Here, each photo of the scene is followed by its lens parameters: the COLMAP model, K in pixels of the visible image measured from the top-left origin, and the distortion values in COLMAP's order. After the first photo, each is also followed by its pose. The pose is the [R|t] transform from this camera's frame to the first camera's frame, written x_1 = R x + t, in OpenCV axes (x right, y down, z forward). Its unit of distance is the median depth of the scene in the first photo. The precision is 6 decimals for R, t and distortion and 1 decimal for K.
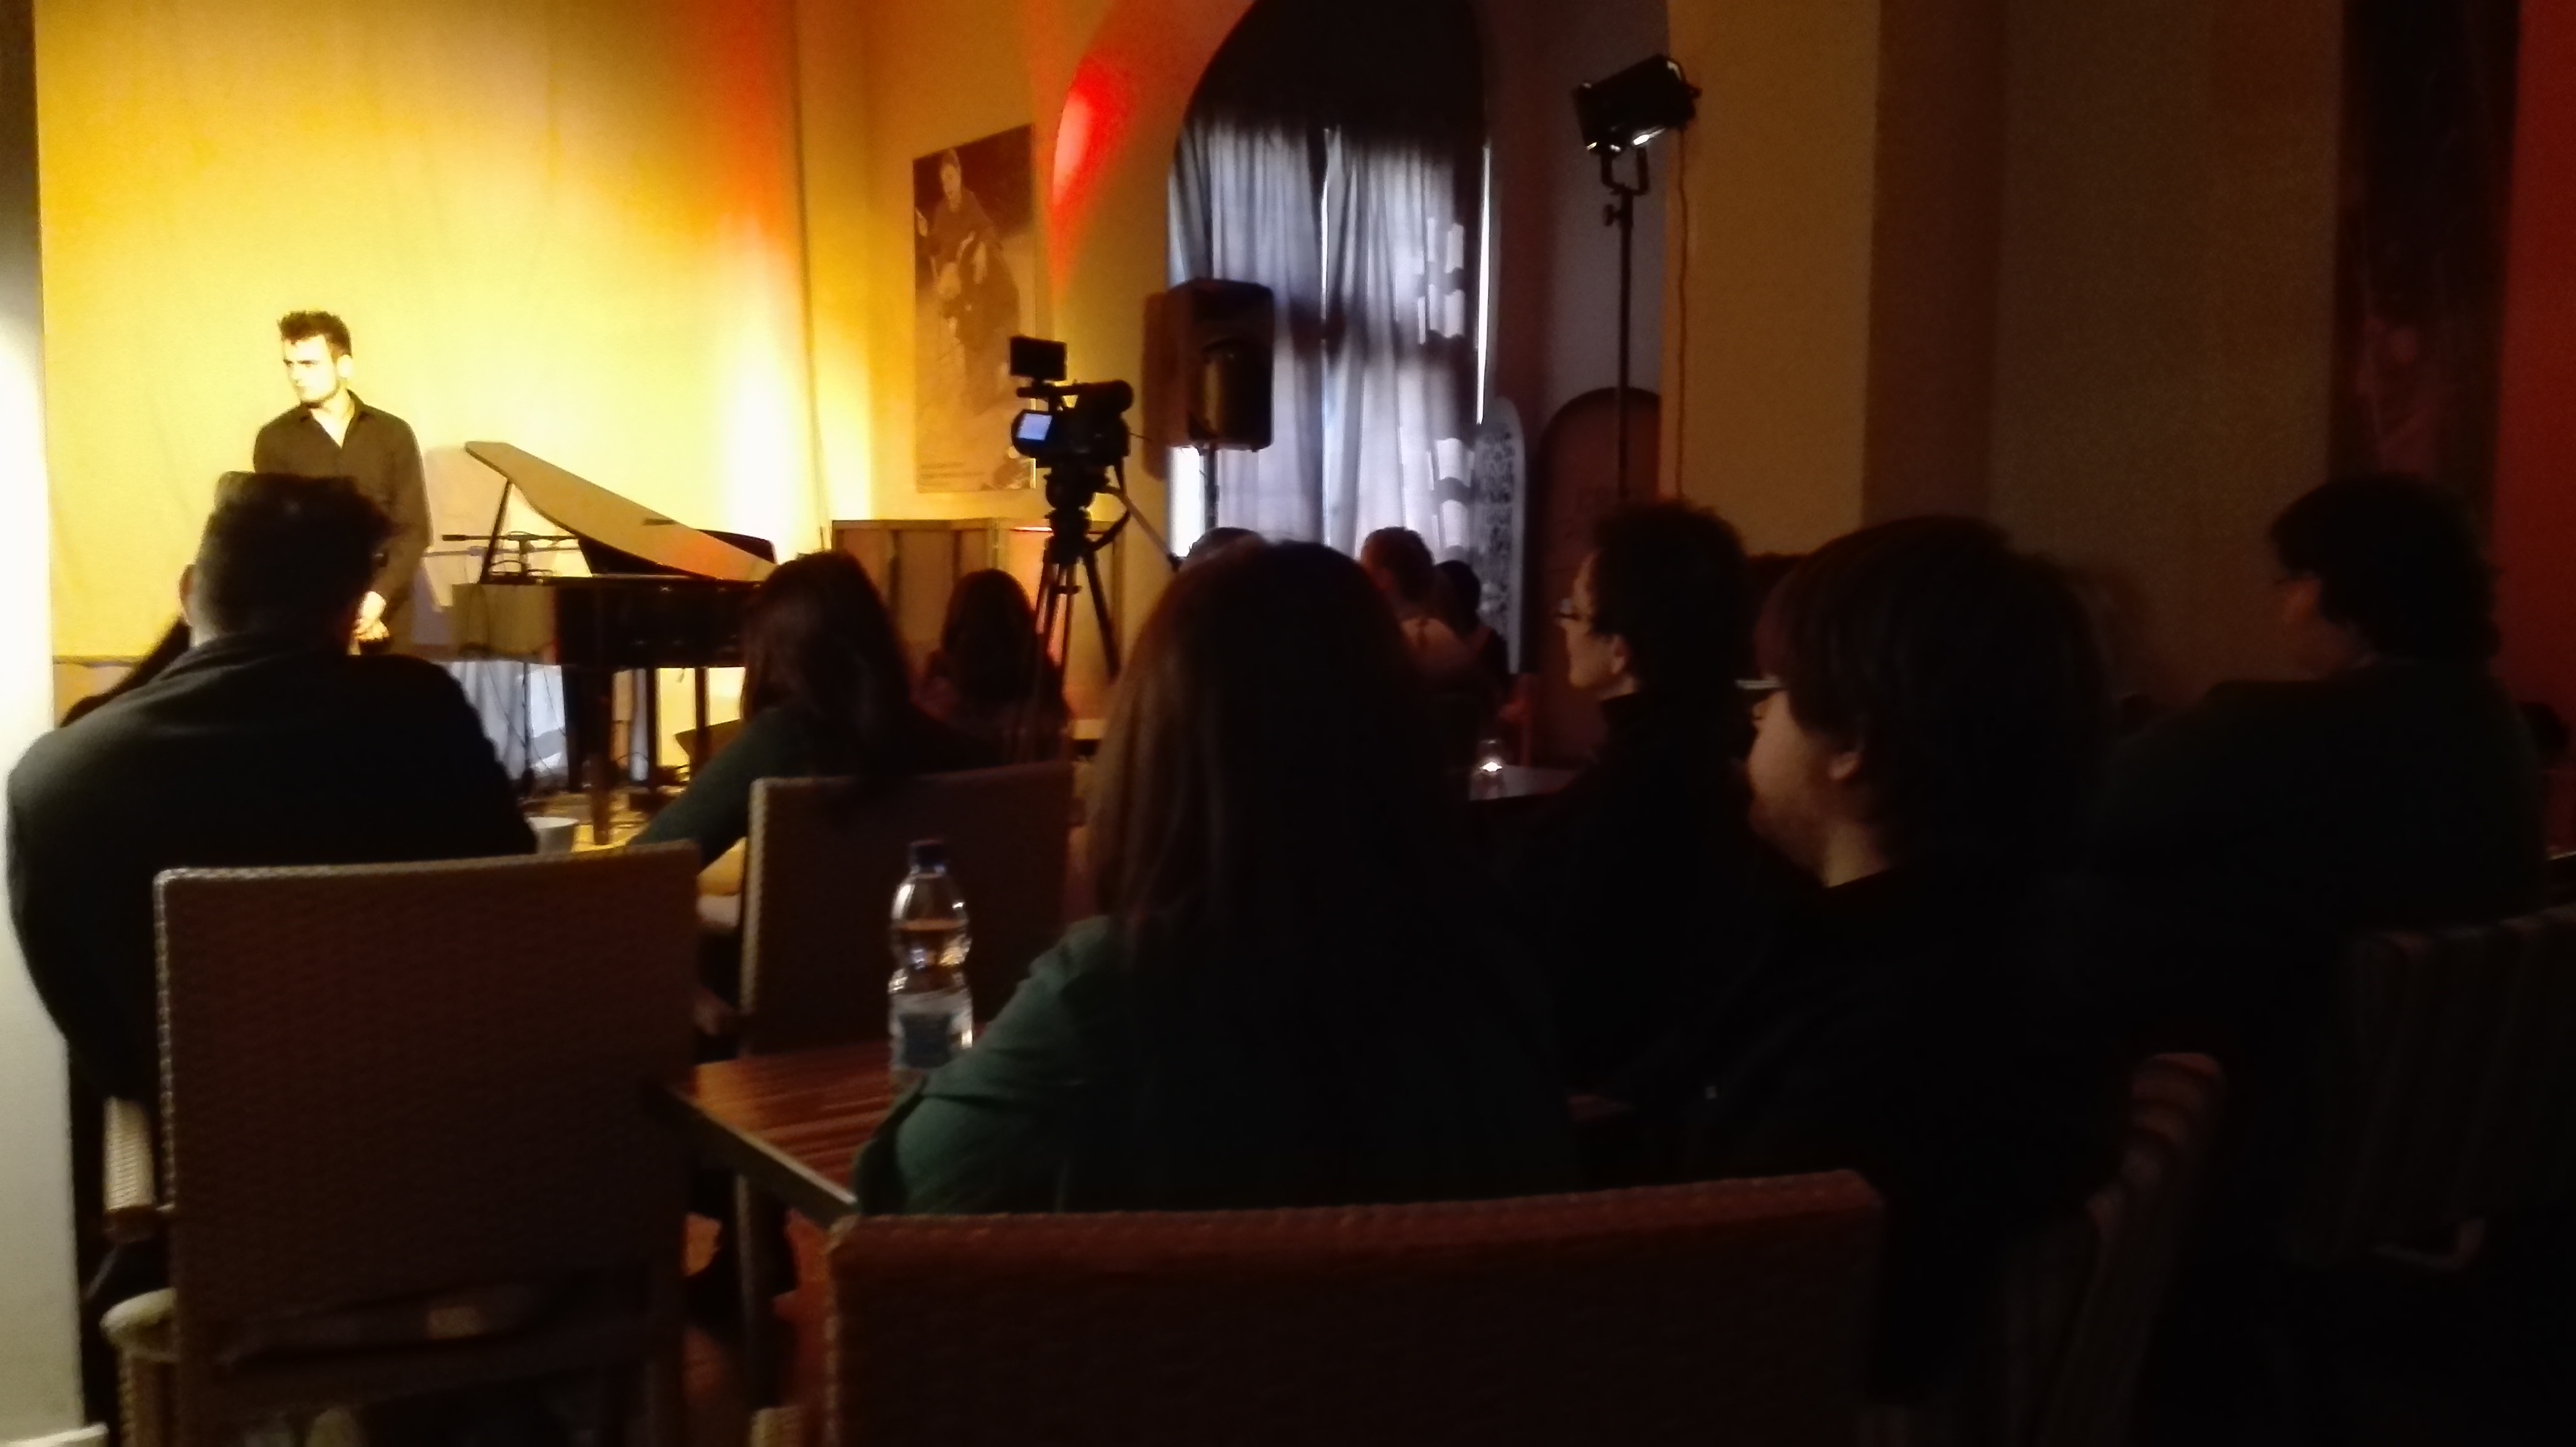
lens RADIAL K [[2084.1, 0, 1262.5], [0, 2084.1, 722.6], [0, 0, 1]] dist [0.112612, -0.180029]
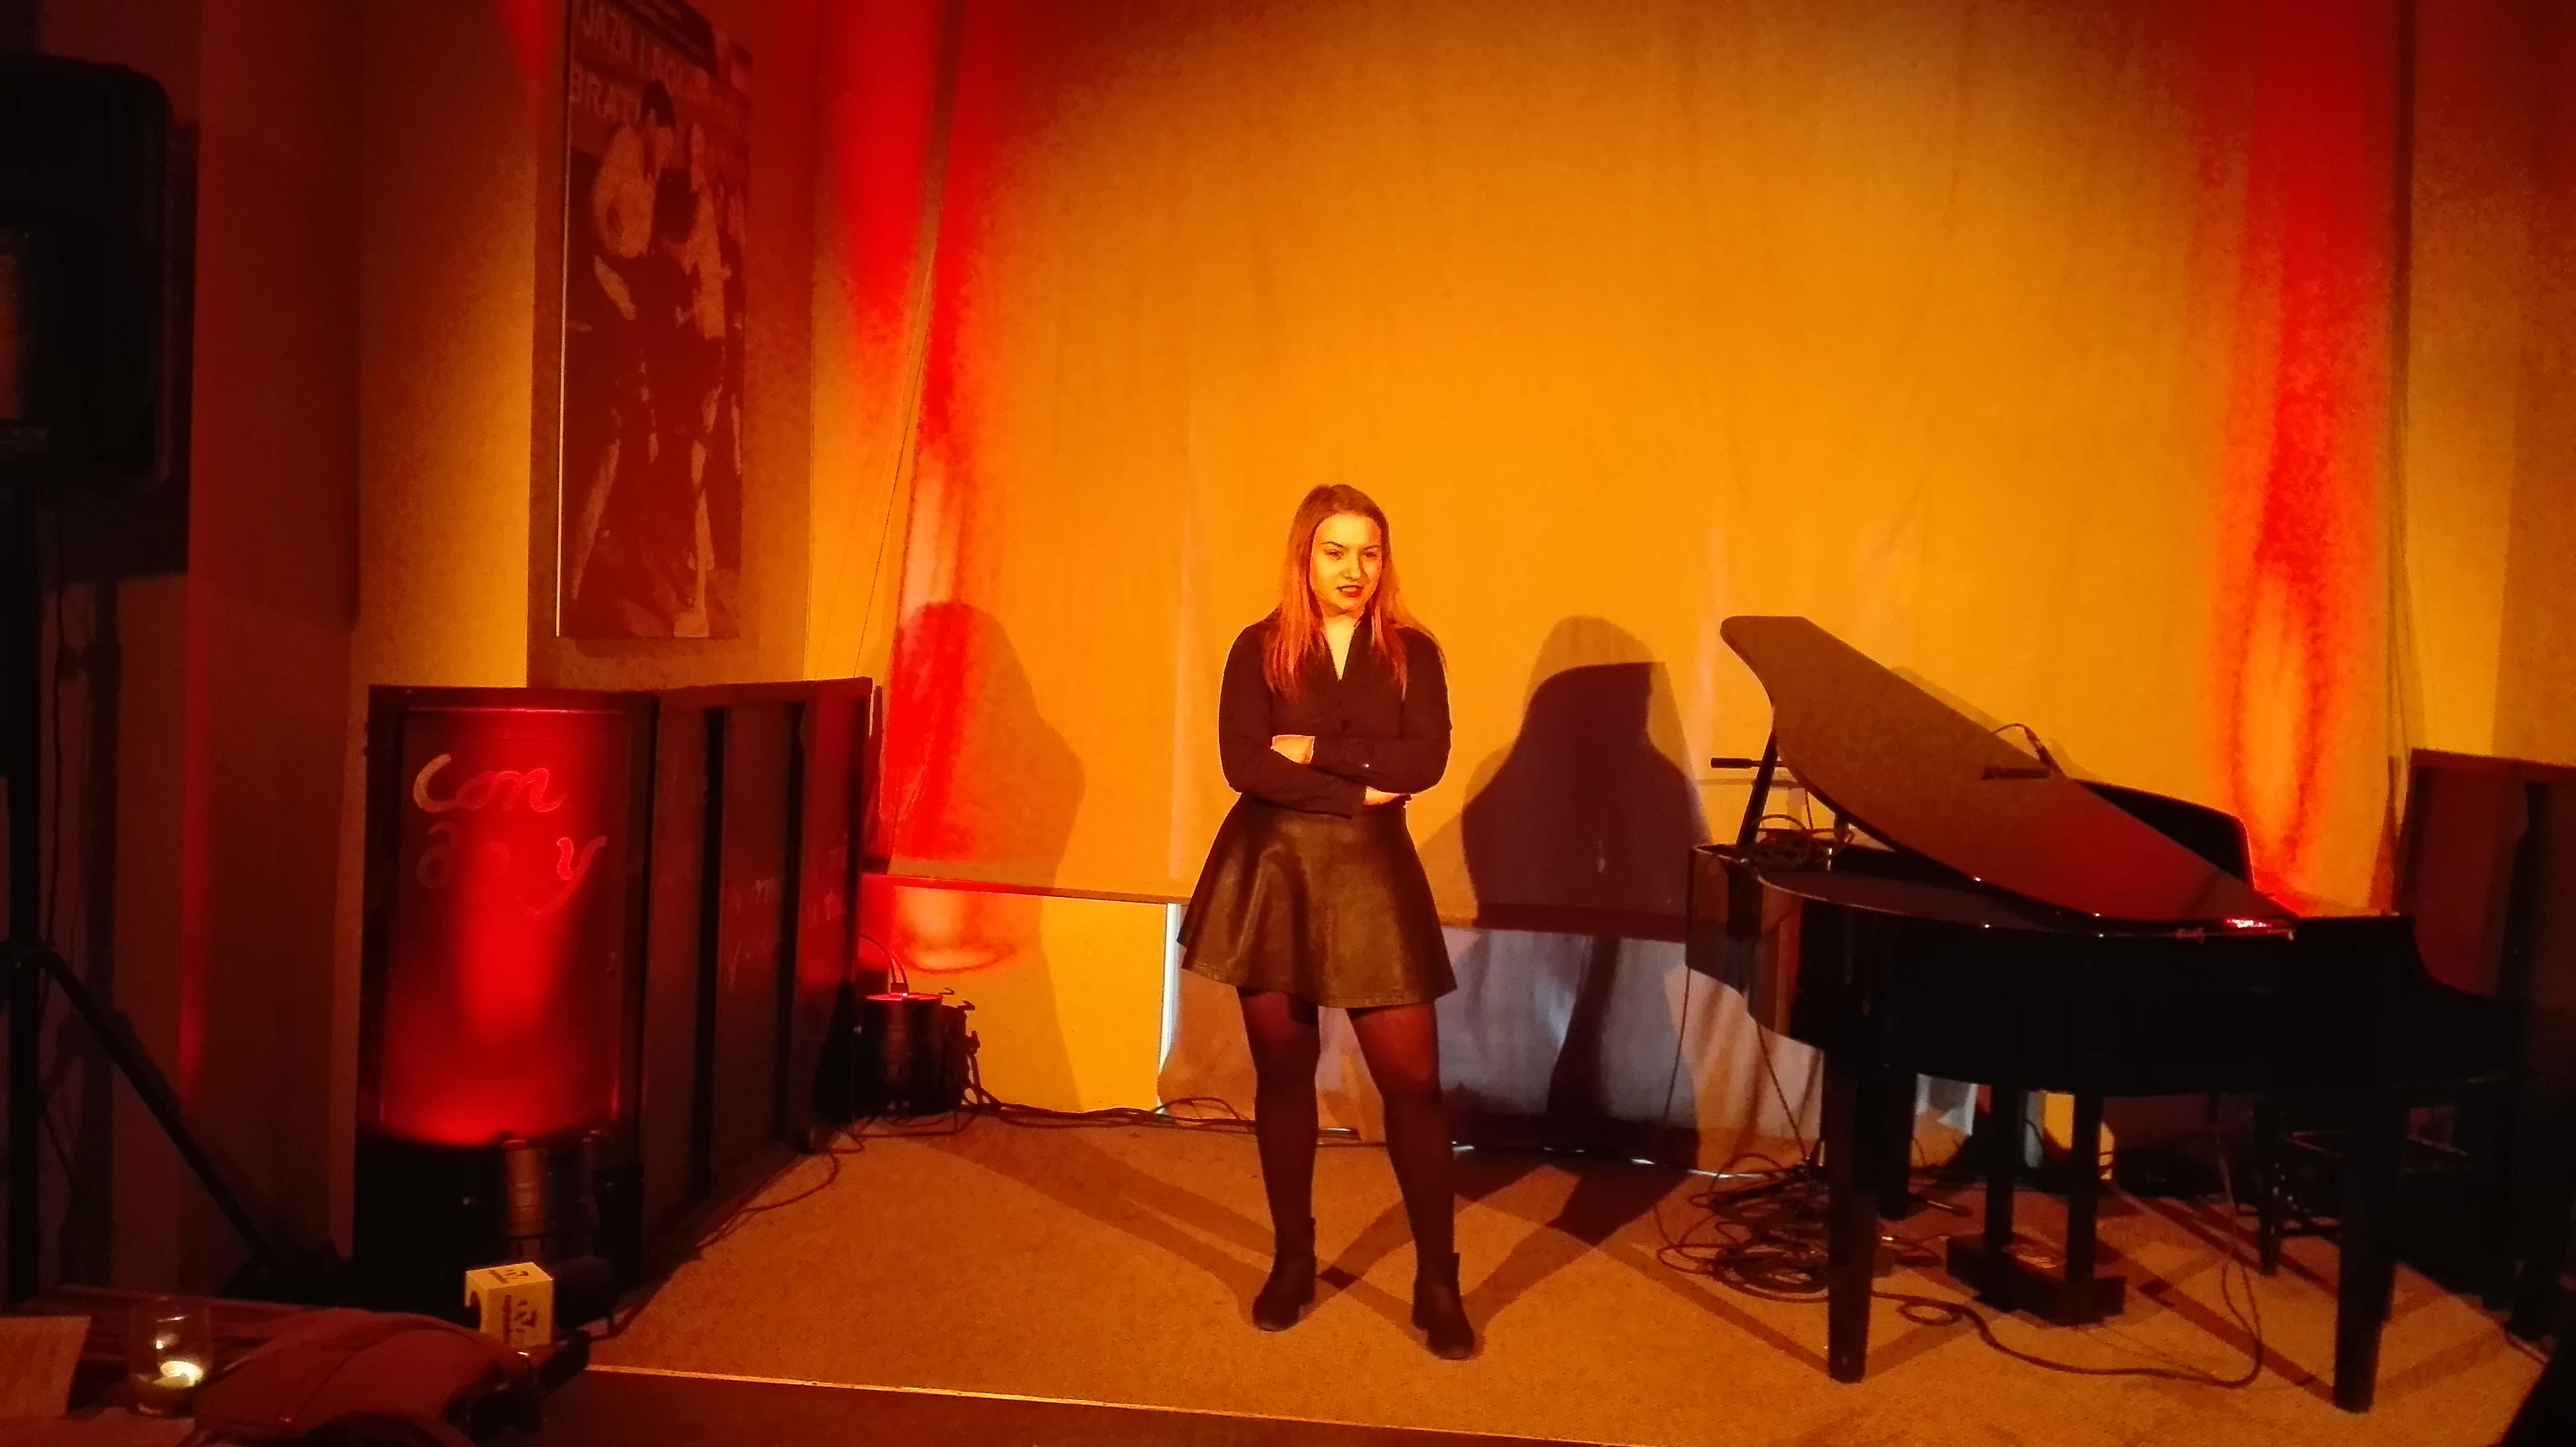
lens RADIAL K [[2084.1, 0, 1306.5], [0, 2084.1, 726.3], [0, 0, 1]] dist [0.112612, -0.180029]
pose [[0.745304, 0.052519, -0.664653, -0.054131], [-0.085153, 0.996227, -0.016766, -0.070026], [0.661264, 0.069093, 0.746964, 0.402394]]
